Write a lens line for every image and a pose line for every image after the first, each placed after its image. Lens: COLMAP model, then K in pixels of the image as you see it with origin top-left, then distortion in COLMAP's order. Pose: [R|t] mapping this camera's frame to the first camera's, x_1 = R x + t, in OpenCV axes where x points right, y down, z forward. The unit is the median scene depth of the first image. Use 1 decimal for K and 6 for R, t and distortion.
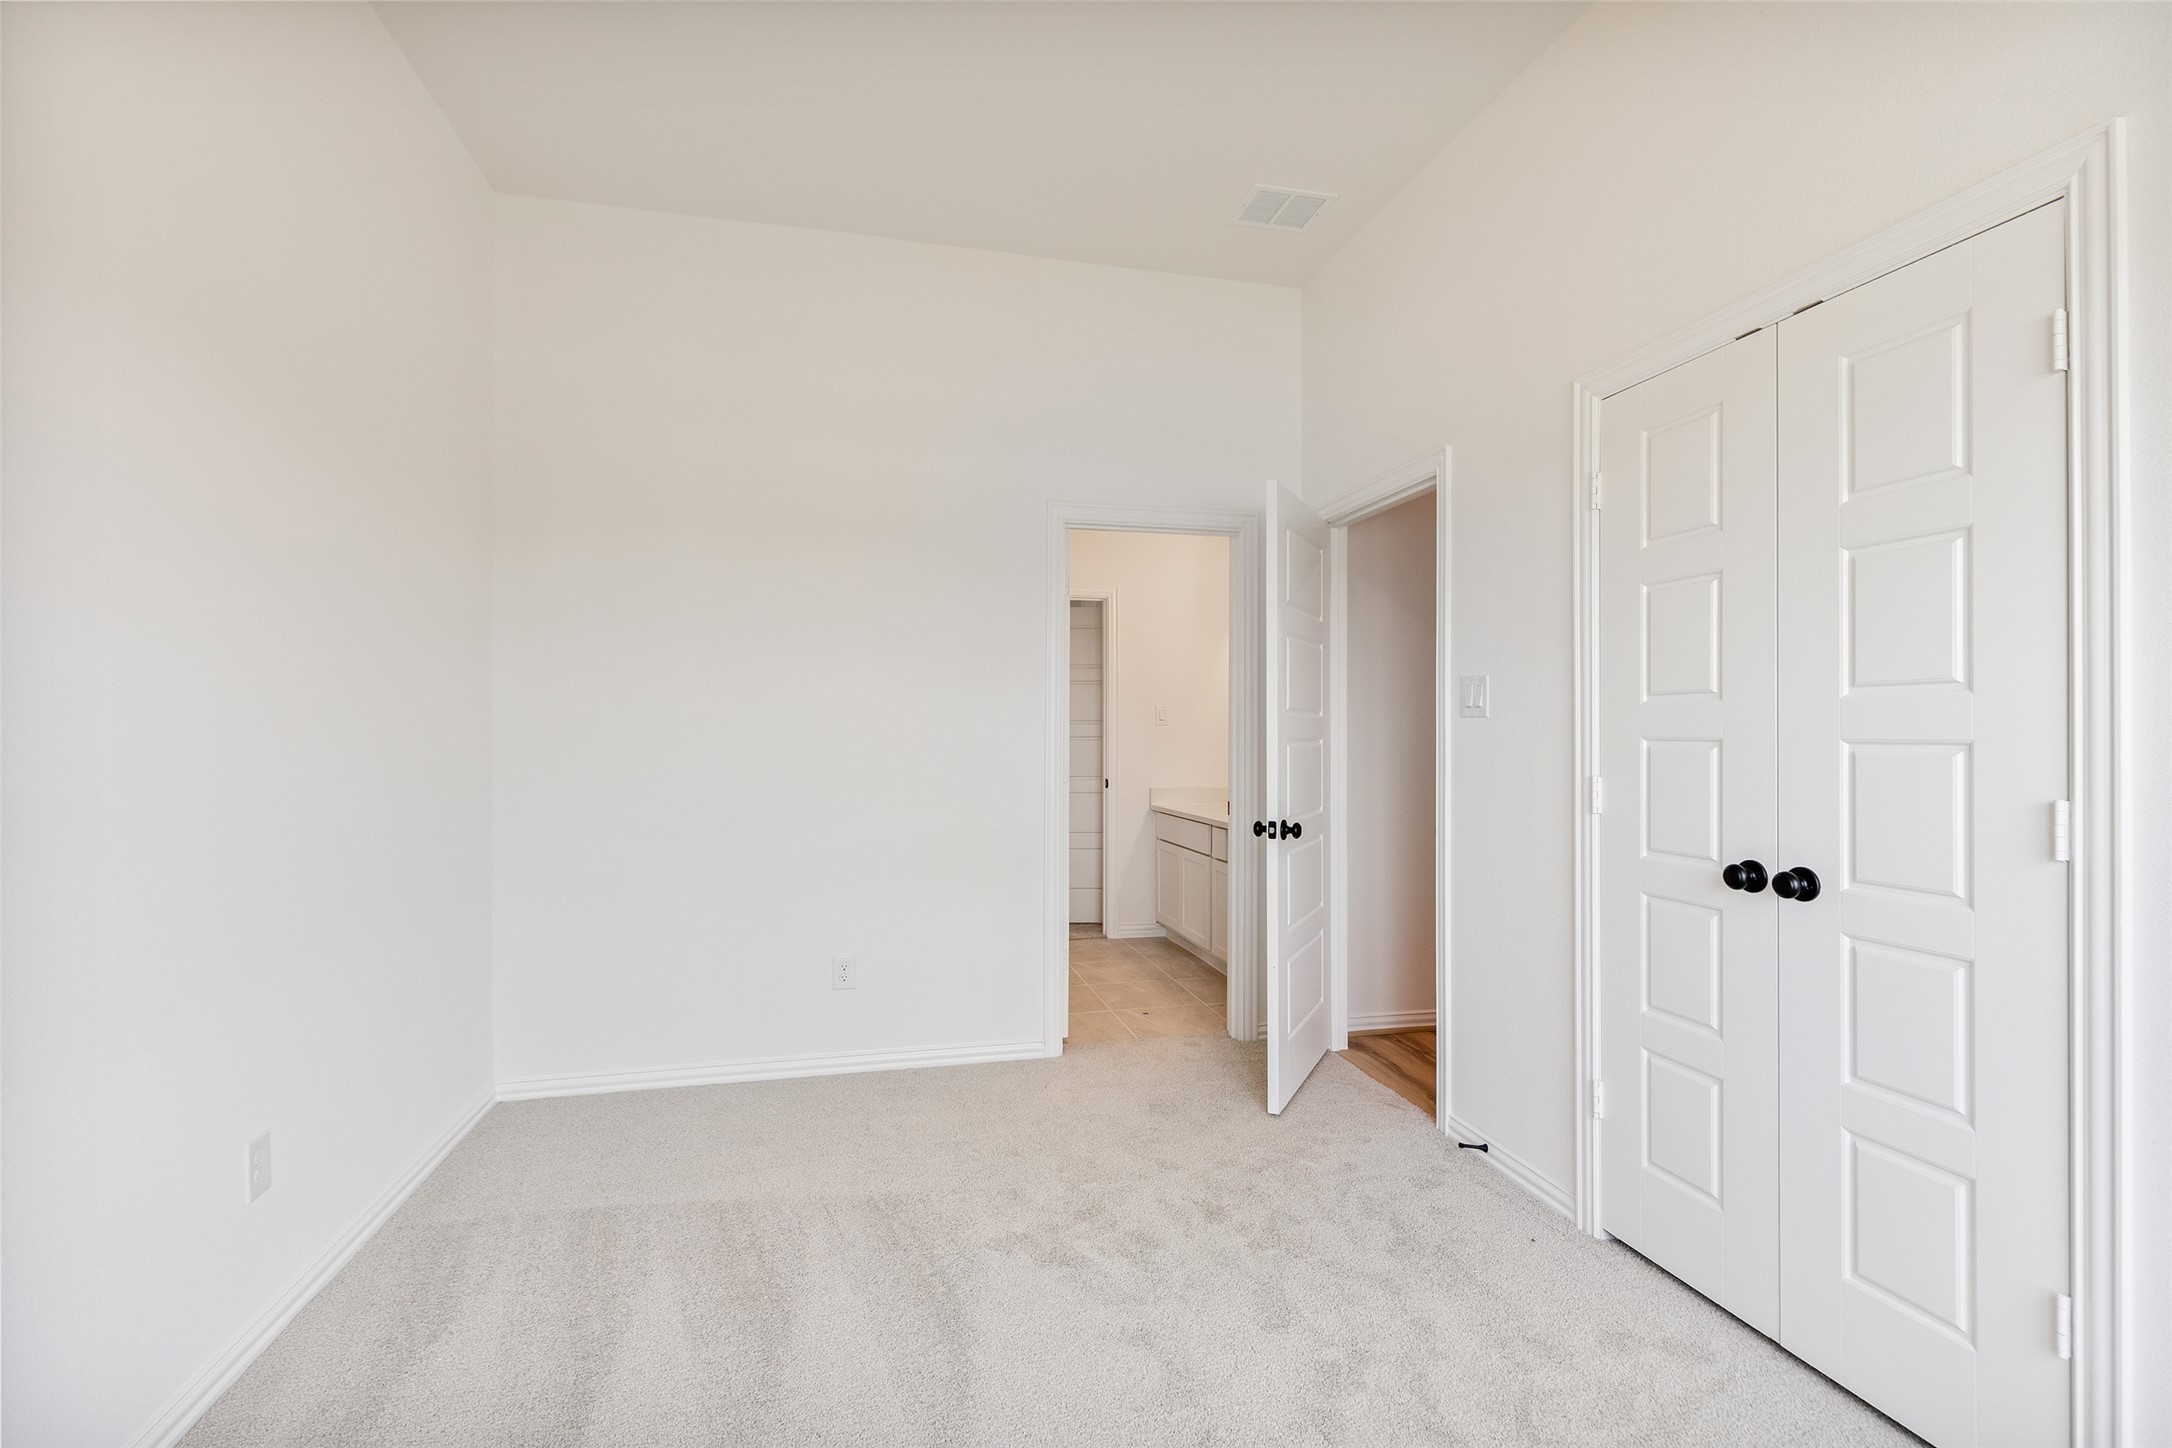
lens RADIAL K [[984.7, 0, 1081.2], [0, 984.7, 734.5], [0, 0, 1]] dist [0.007008, -0.000434]
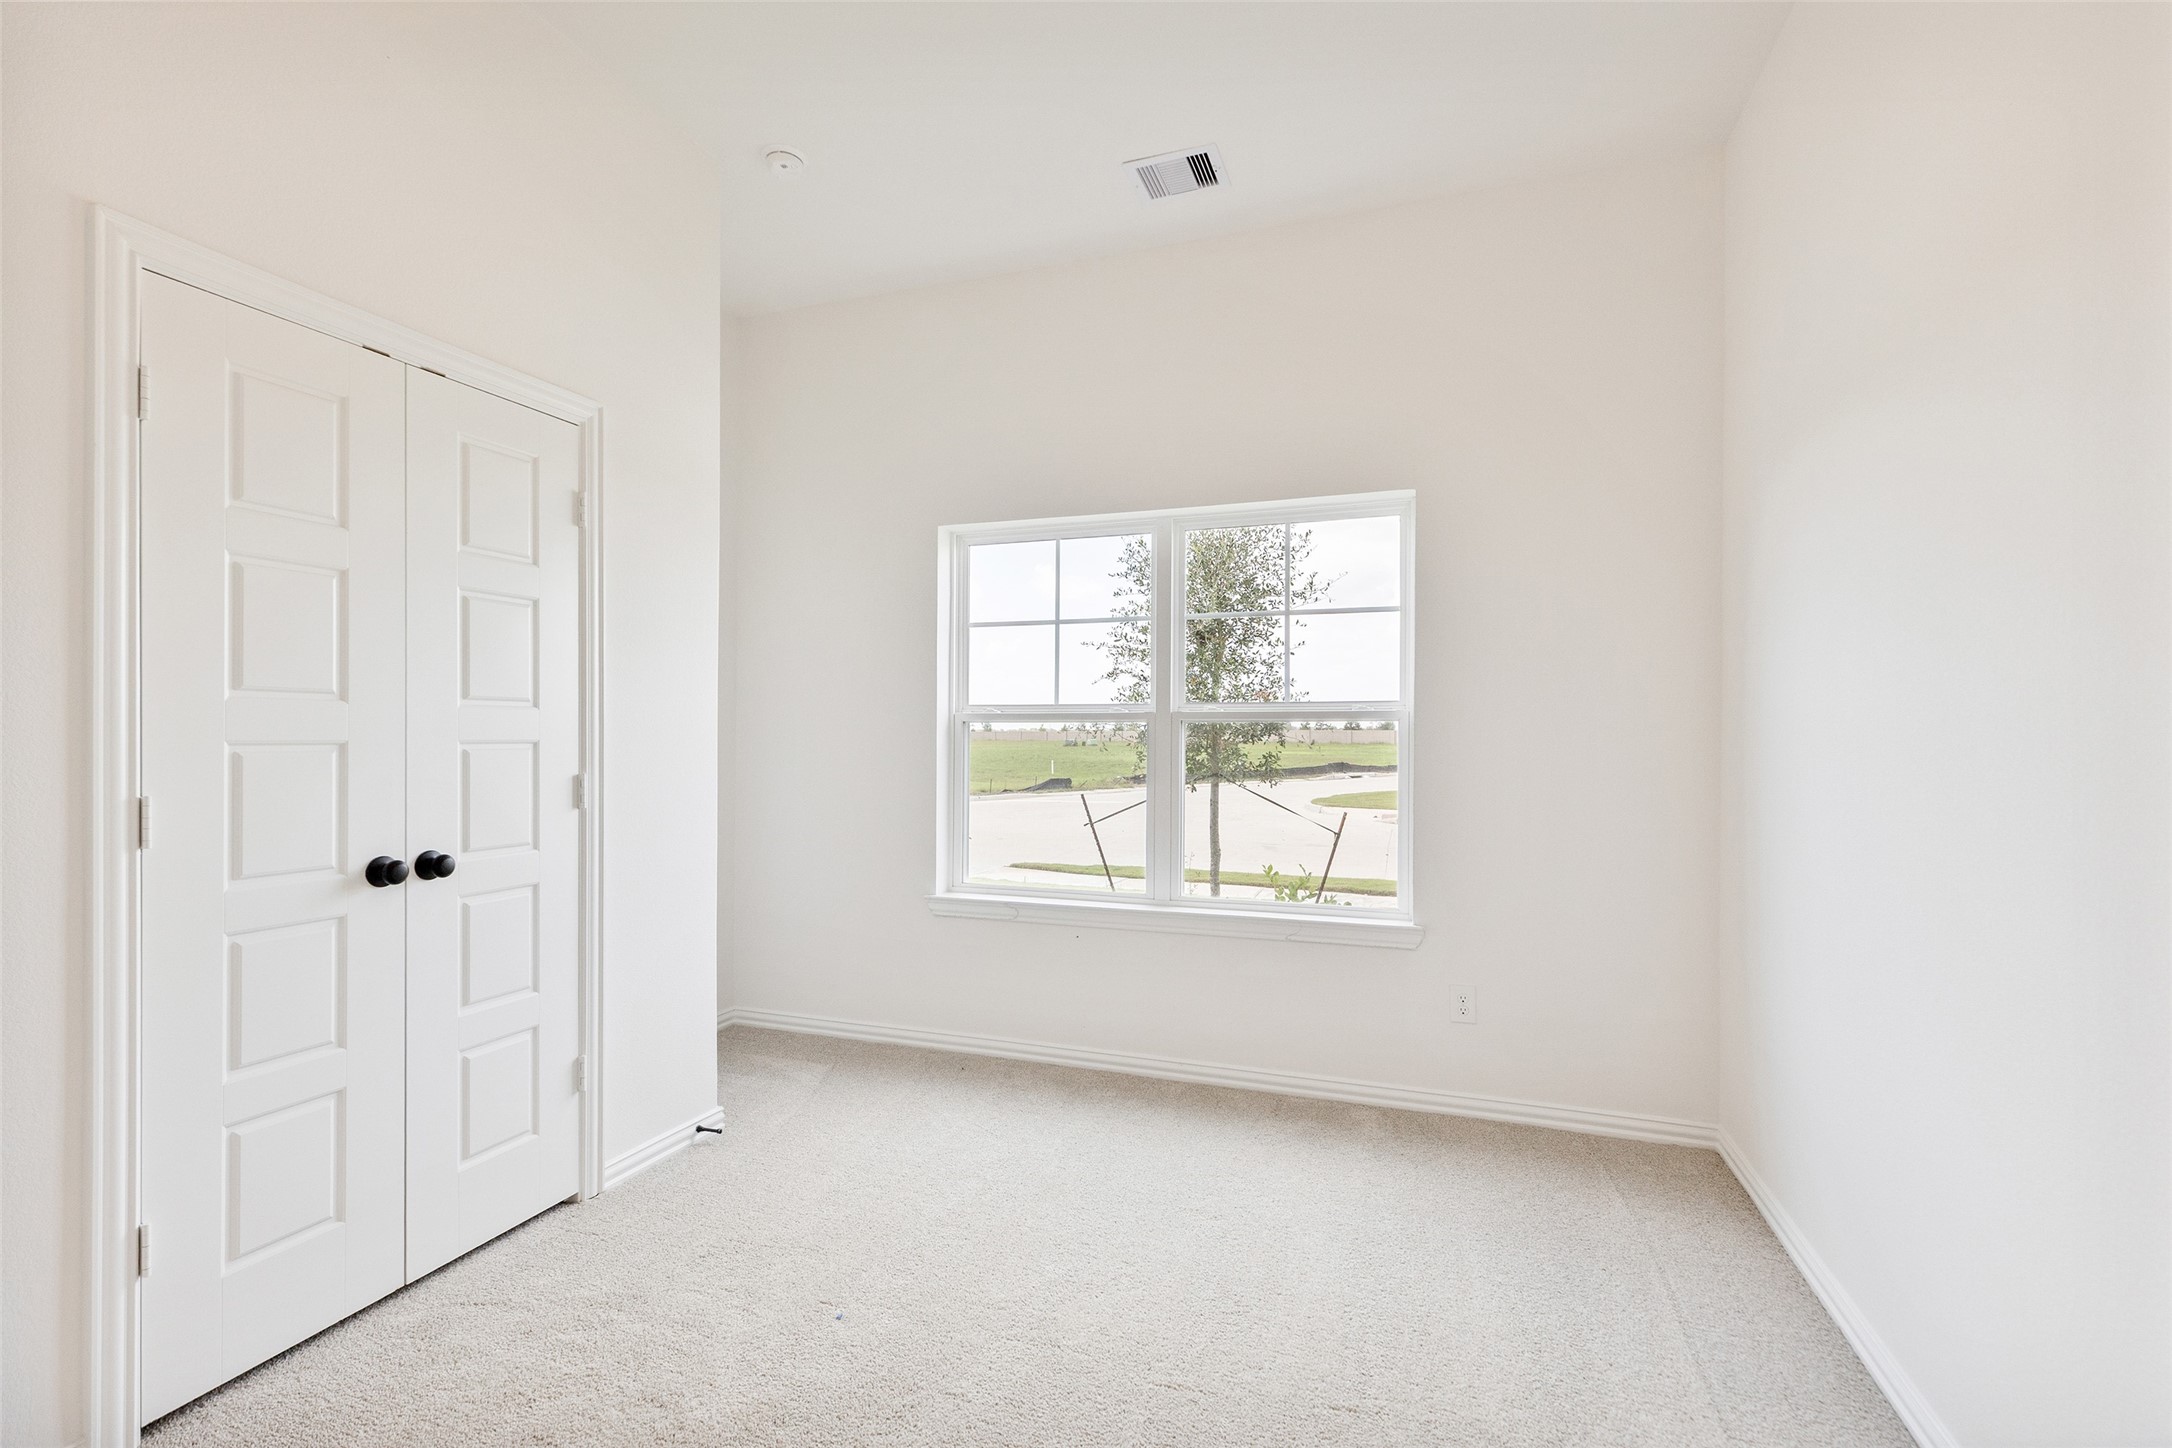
lens RADIAL K [[984.7, 0, 1083.7], [0, 984.7, 721.9], [0, 0, 1]] dist [0.007008, -0.000434]
pose [[-0.827782, 0.002266, 0.561046, -0.543920], [-0.001005, 0.999984, -0.005521, -0.011038], [-0.561050, -0.005134, -0.827766, 1.484899]]
